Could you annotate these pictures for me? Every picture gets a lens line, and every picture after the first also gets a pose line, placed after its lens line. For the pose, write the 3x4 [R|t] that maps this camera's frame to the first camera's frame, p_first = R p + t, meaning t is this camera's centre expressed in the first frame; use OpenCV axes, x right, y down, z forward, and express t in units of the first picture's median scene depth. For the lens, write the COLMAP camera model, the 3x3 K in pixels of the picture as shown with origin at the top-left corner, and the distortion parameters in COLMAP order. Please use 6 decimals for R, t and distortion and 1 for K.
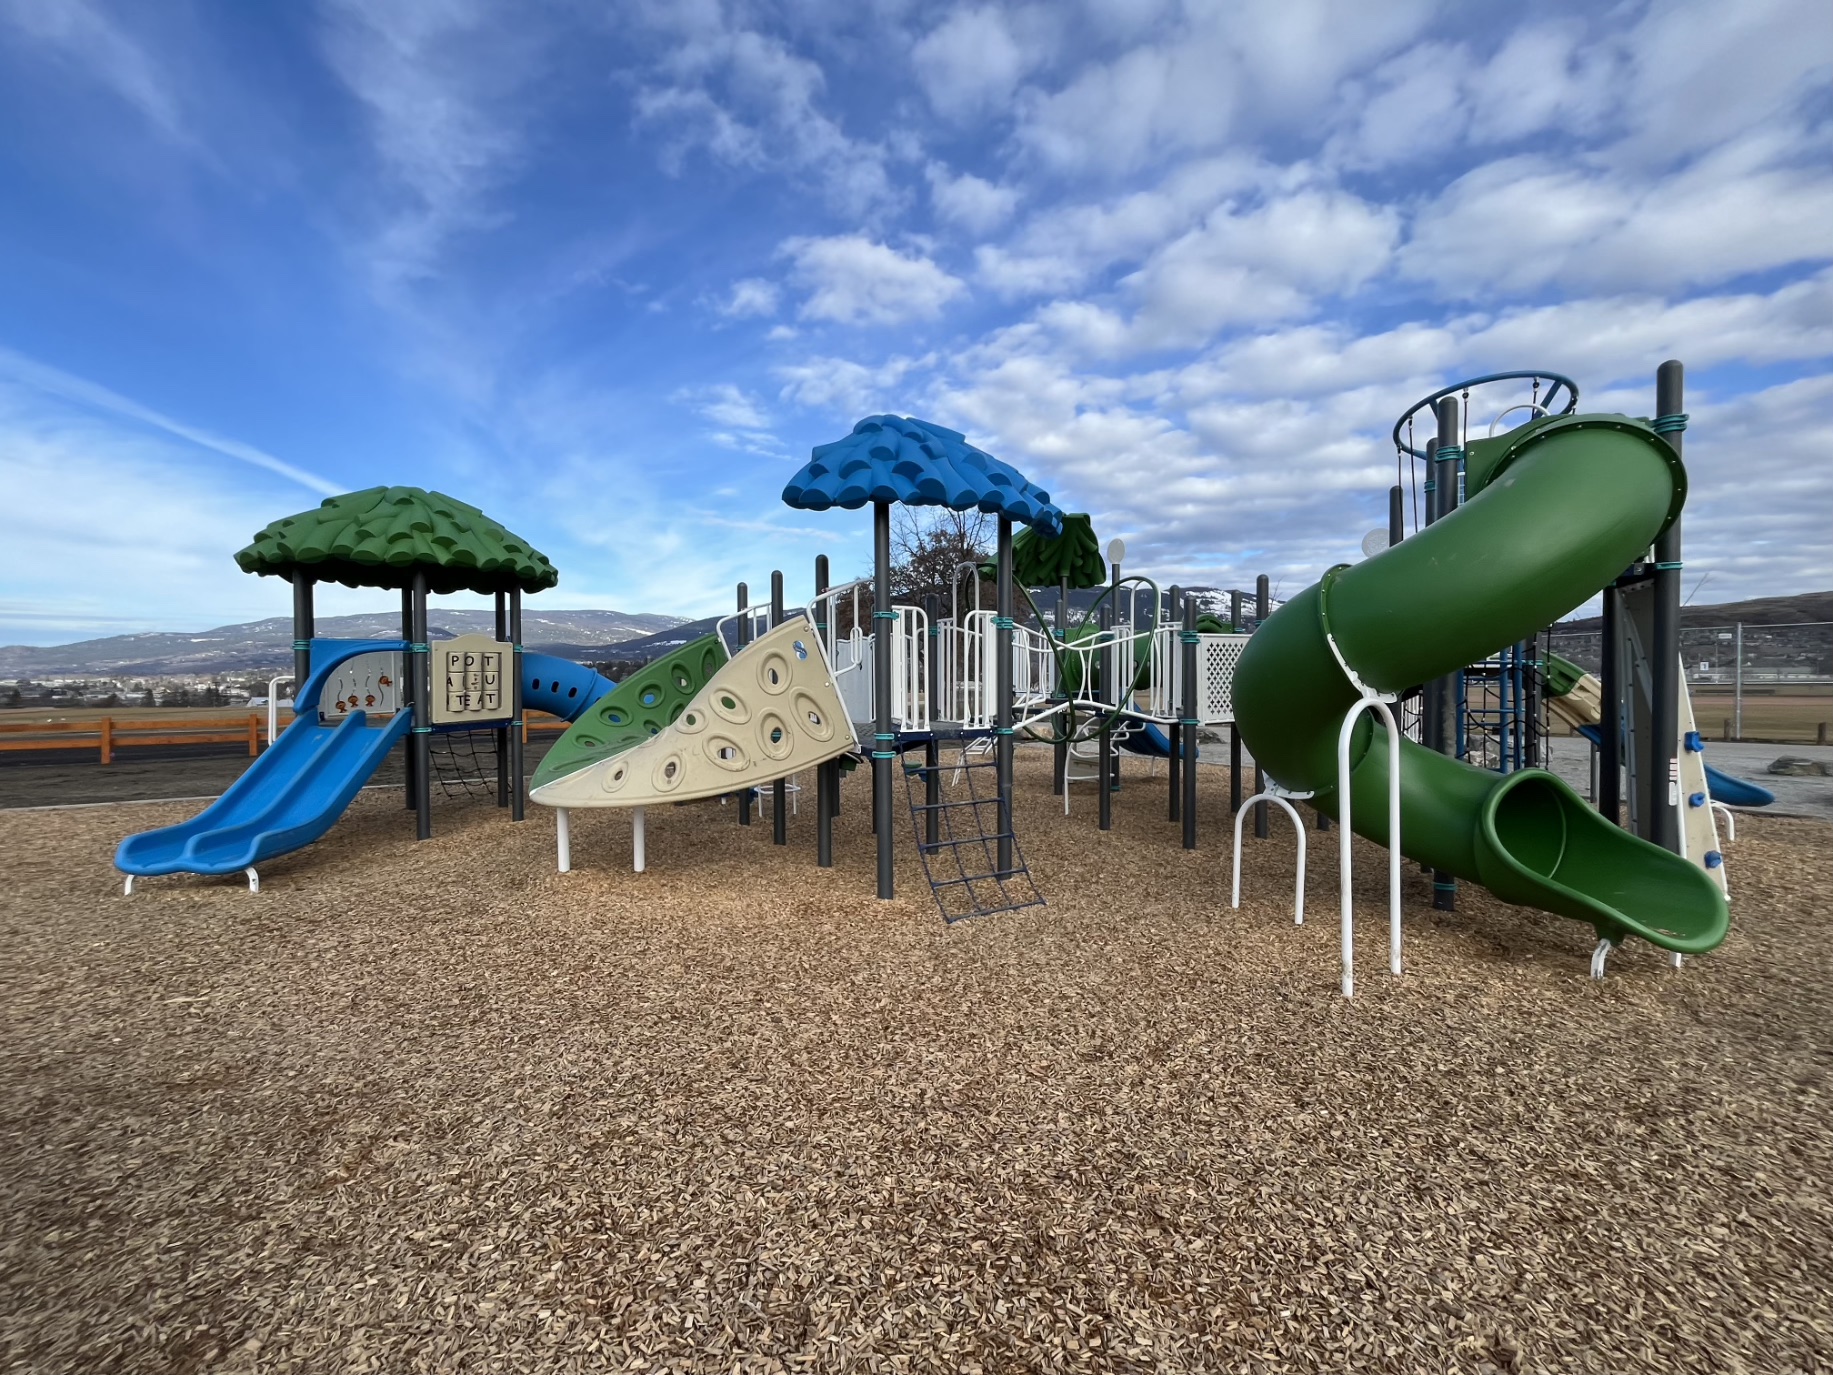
lens RADIAL K [[746.7, 0, 914.6], [0, 746.7, 710.4], [0, 0, 1]] dist [-0.001011, -0.001079]
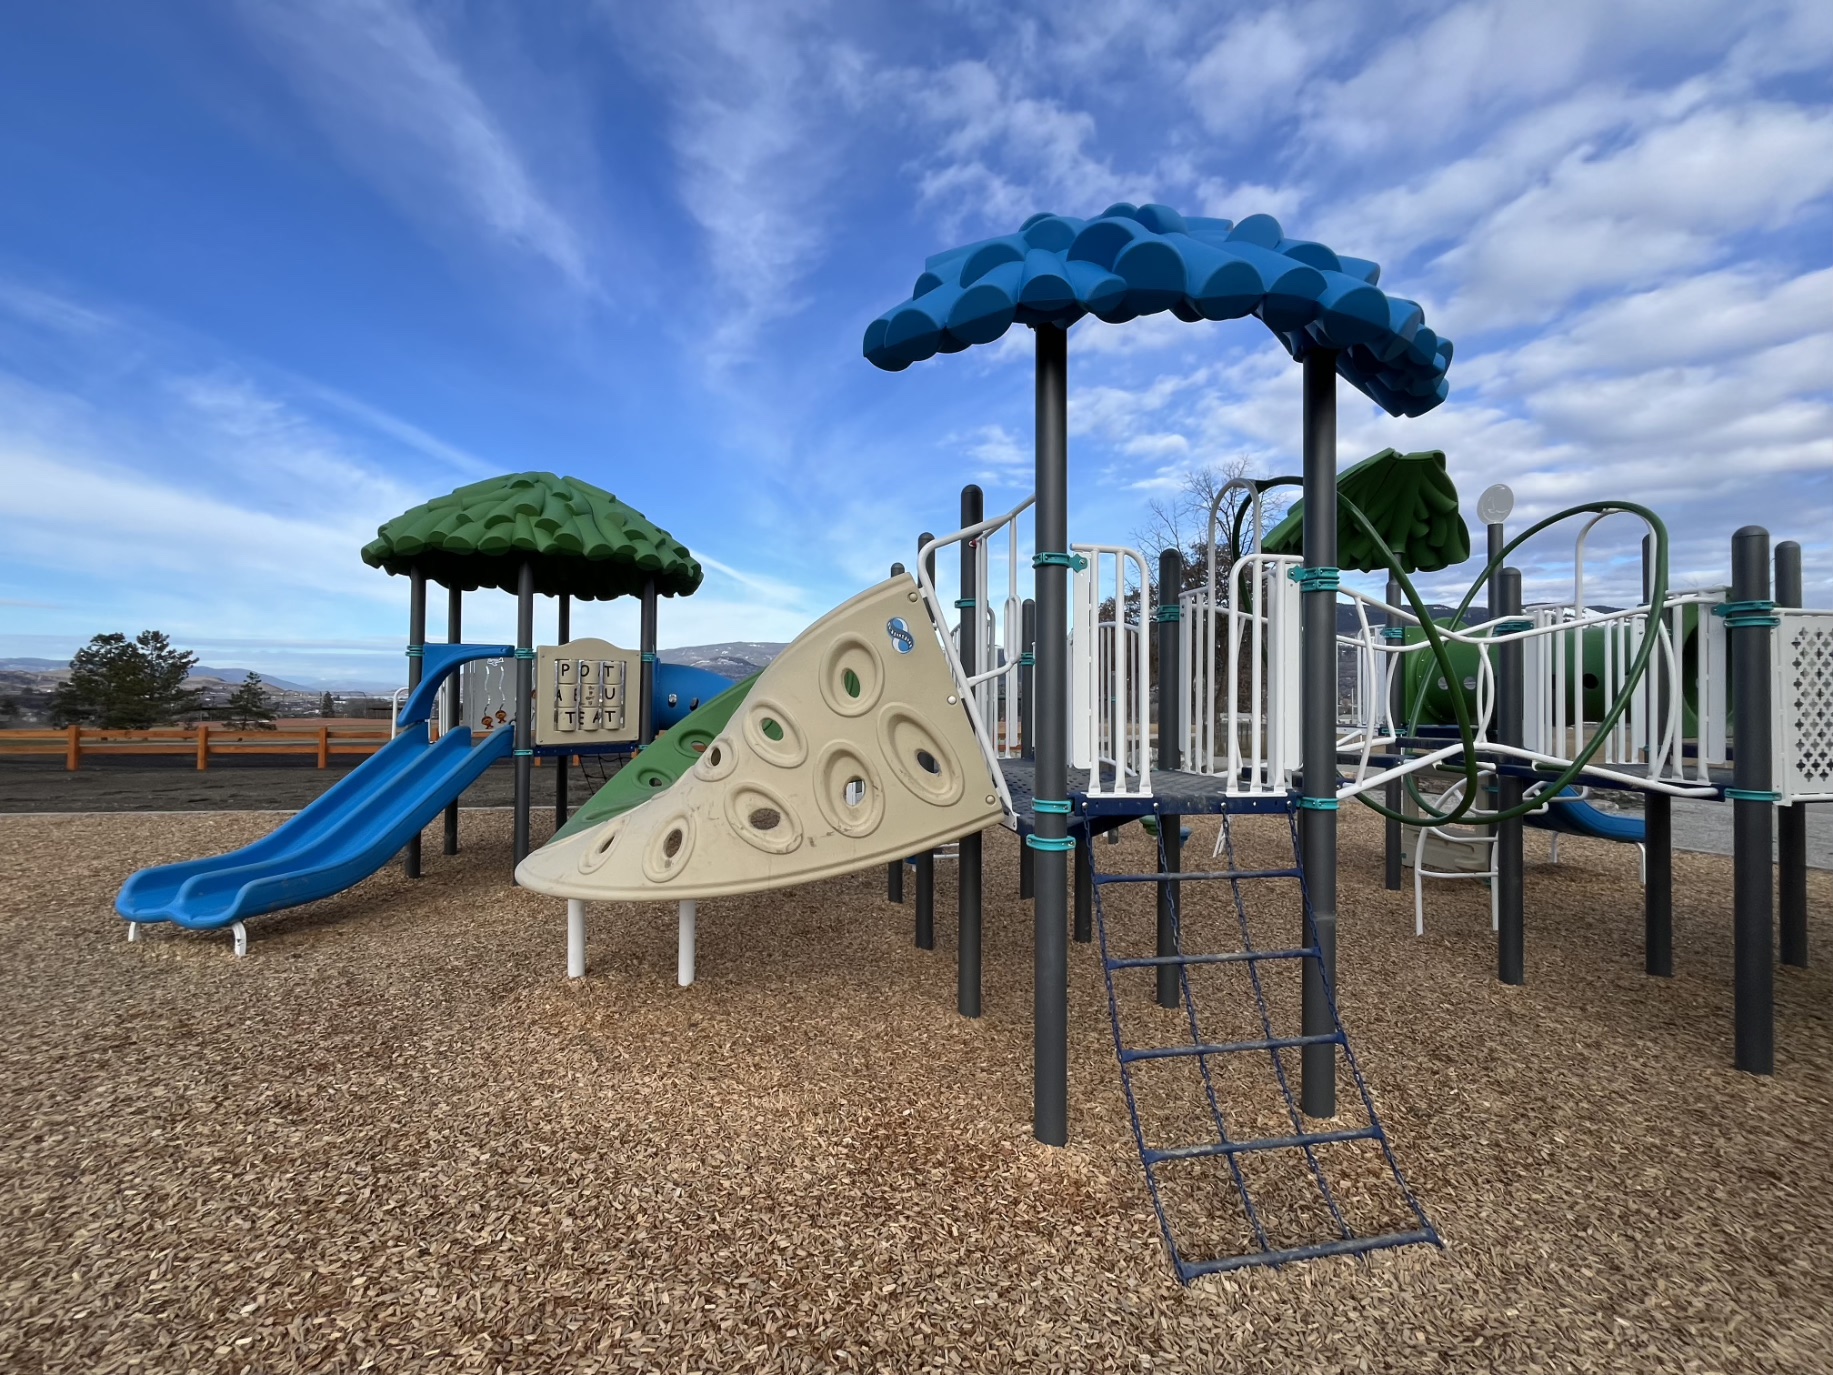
lens RADIAL K [[746.7, 0, 918.2], [0, 746.7, 699.6], [0, 0, 1]] dist [-0.001011, -0.001079]
pose [[0.943954, 0.012648, -0.329836, 0.022756], [-0.030121, 0.998397, -0.047917, -0.004891], [0.328701, 0.055167, 0.942821, 0.296576]]
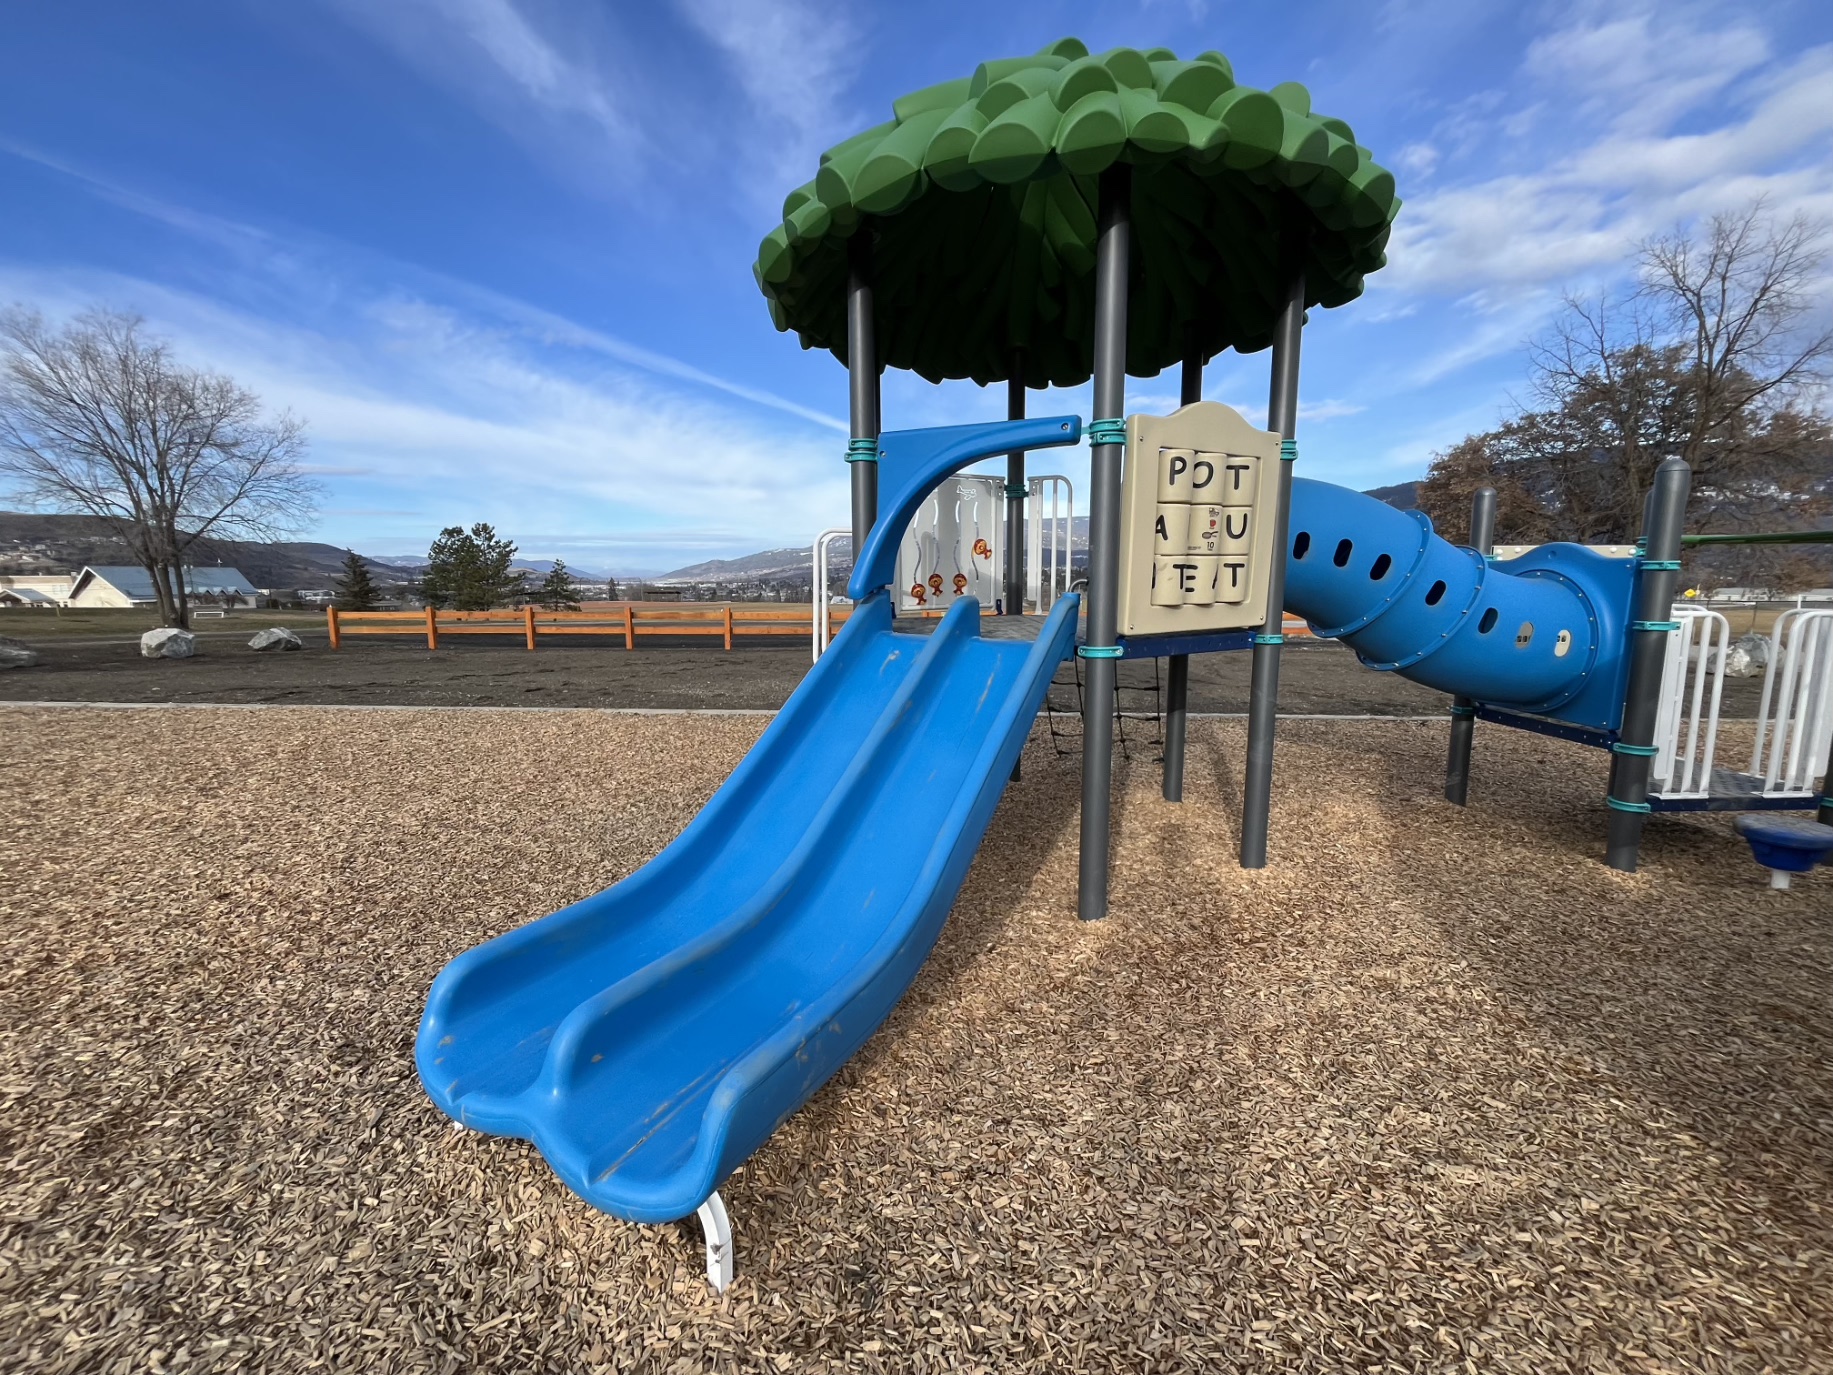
lens RADIAL K [[746.7, 0, 922.4], [0, 746.7, 694.2], [0, 0, 1]] dist [-0.001011, -0.001079]
pose [[0.816956, 0.086006, -0.570251, -0.419842], [-0.024611, 0.993115, 0.114525, 0.004973], [0.576175, -0.079527, 0.813448, 0.514689]]
